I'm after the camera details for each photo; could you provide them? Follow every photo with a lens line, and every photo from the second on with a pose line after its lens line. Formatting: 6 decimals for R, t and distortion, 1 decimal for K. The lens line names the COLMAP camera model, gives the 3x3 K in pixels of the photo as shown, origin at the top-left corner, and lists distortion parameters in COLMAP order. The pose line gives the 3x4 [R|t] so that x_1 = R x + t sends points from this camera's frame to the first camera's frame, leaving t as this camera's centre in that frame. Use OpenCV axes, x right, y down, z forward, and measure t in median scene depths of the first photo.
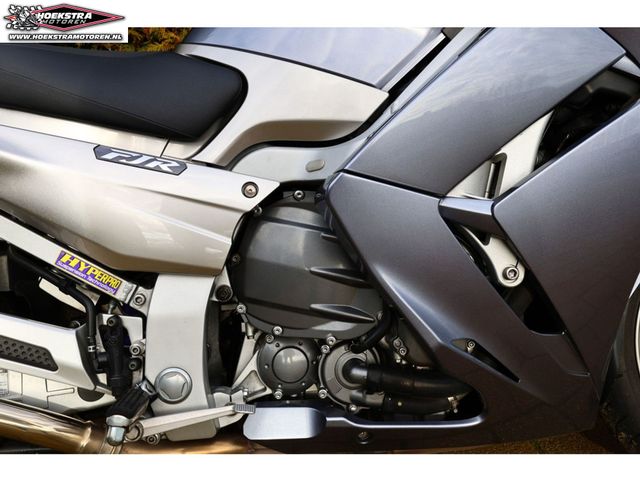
lens RADIAL K [[553.3, 0, 322.5], [0, 553.3, 242.6], [0, 0, 1]] dist [0.006948, 0.005463]
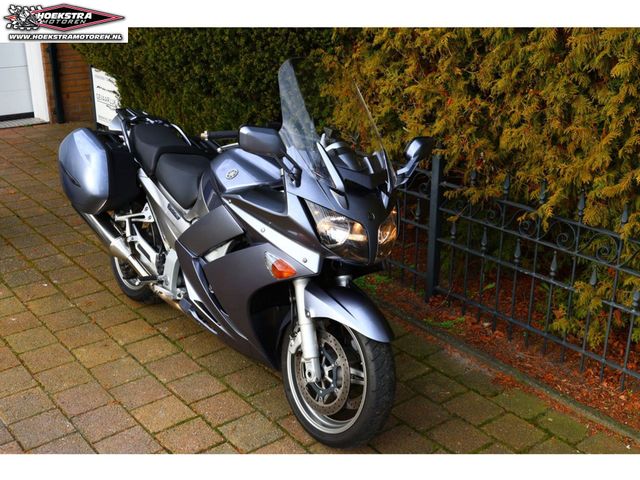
lens RADIAL K [[753.3, 0, 316.1], [0, 753.3, 242.2], [0, 0, 1]] dist [0.010332, 0.000000]
pose [[0.551726, 0.351323, -0.756420, 3.477107], [-0.205711, 0.936253, 0.284804, -1.388067], [0.808259, -0.001530, 0.588826, -0.907413]]
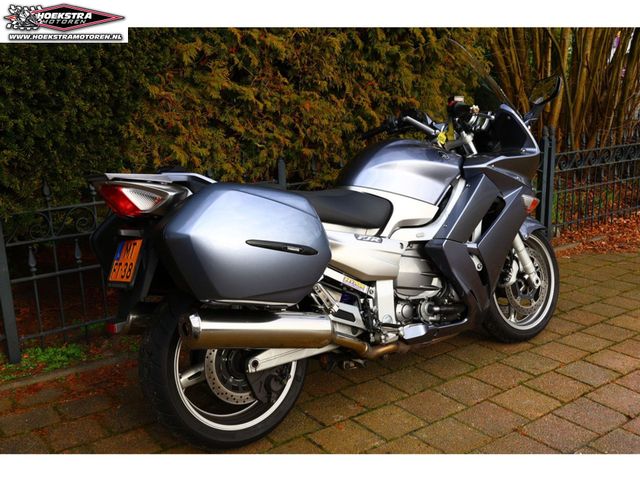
lens RADIAL K [[650.4, 0, 318.6], [0, 650.4, 239.5], [0, 0, 1]] dist [-0.004741, 0.000000]
pose [[0.853185, -0.084590, 0.514703, -2.089690], [0.084918, 0.996124, 0.022949, -0.232133], [-0.514649, 0.024128, 0.857061, -1.493846]]
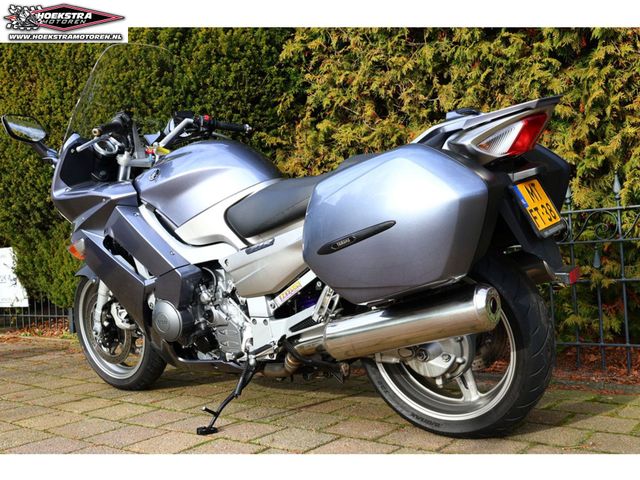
lens RADIAL K [[664.0, 0, 314.5], [0, 664.0, 242.3], [0, 0, 1]] dist [-0.009209, 0.000000]
pose [[0.748963, 0.002767, -0.662607, 2.517924], [-0.128924, 0.981489, -0.141628, 0.254713], [0.649949, 0.191500, 0.735455, -0.927820]]
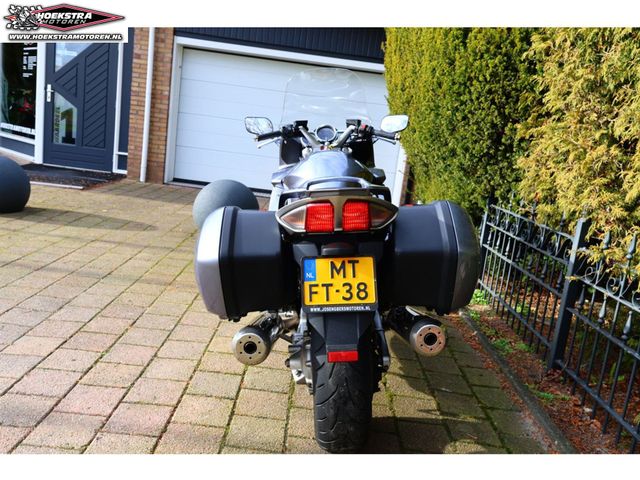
lens RADIAL K [[553.3, 0, 323.7], [0, 553.3, 238.9], [0, 0, 1]] dist [0.006948, 0.005463]
pose [[-0.081677, 0.232768, -0.969097, 3.521316], [-0.323051, 0.913666, 0.246681, -0.913983], [0.942850, 0.333216, 0.000570, 1.080812]]
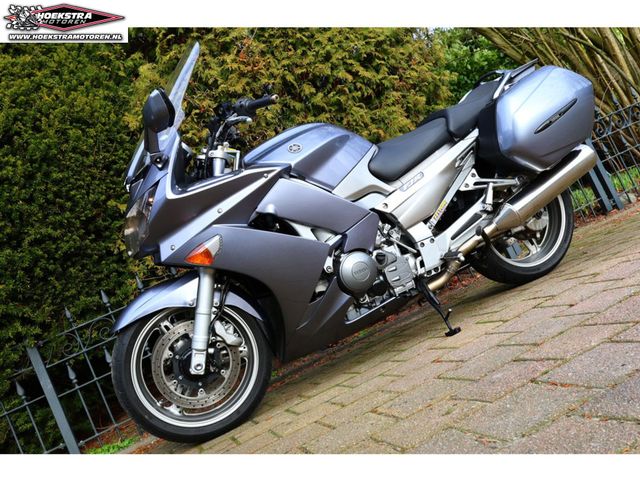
lens RADIAL K [[584.9, 0, 318.6], [0, 584.9, 240.4], [0, 0, 1]] dist [-0.009148, 0.000000]
pose [[0.914201, -0.330535, 0.234484, -0.676490], [0.390388, 0.873579, -0.290615, 0.855738], [-0.108782, 0.357220, 0.927664, -1.683004]]
